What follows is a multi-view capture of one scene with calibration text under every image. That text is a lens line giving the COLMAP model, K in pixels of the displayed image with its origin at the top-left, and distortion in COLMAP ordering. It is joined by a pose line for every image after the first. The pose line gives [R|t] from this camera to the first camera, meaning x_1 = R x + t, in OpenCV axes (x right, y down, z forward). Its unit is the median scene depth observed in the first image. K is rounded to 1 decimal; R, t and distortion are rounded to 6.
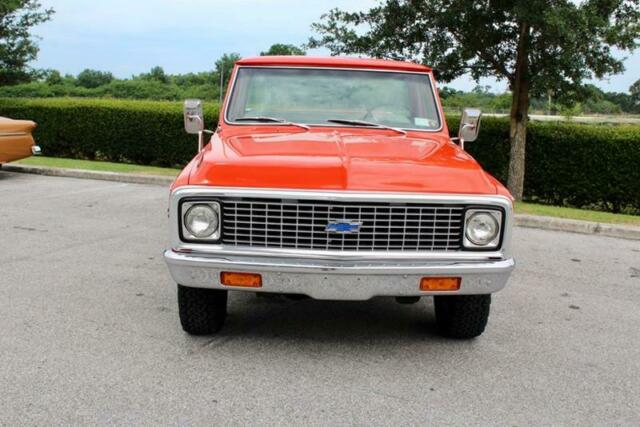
lens RADIAL K [[694.4, 0, 320.0], [0, 694.4, 213.5], [0, 0, 1]] dist [-0.090741, 0.057497]
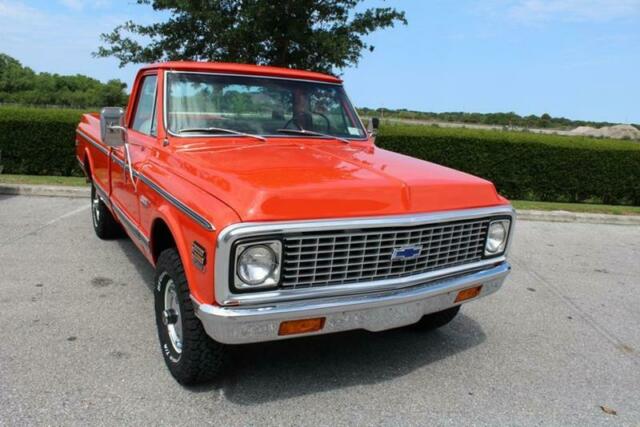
lens RADIAL K [[524.1, 0, 316.0], [0, 524.1, 214.2], [0, 0, 1]] dist [-0.167995, 0.155244]
pose [[0.876039, -0.081975, 0.475223, -0.350660], [0.057247, 0.996156, 0.066303, -0.074896], [-0.478831, -0.030879, 0.877364, 0.388223]]
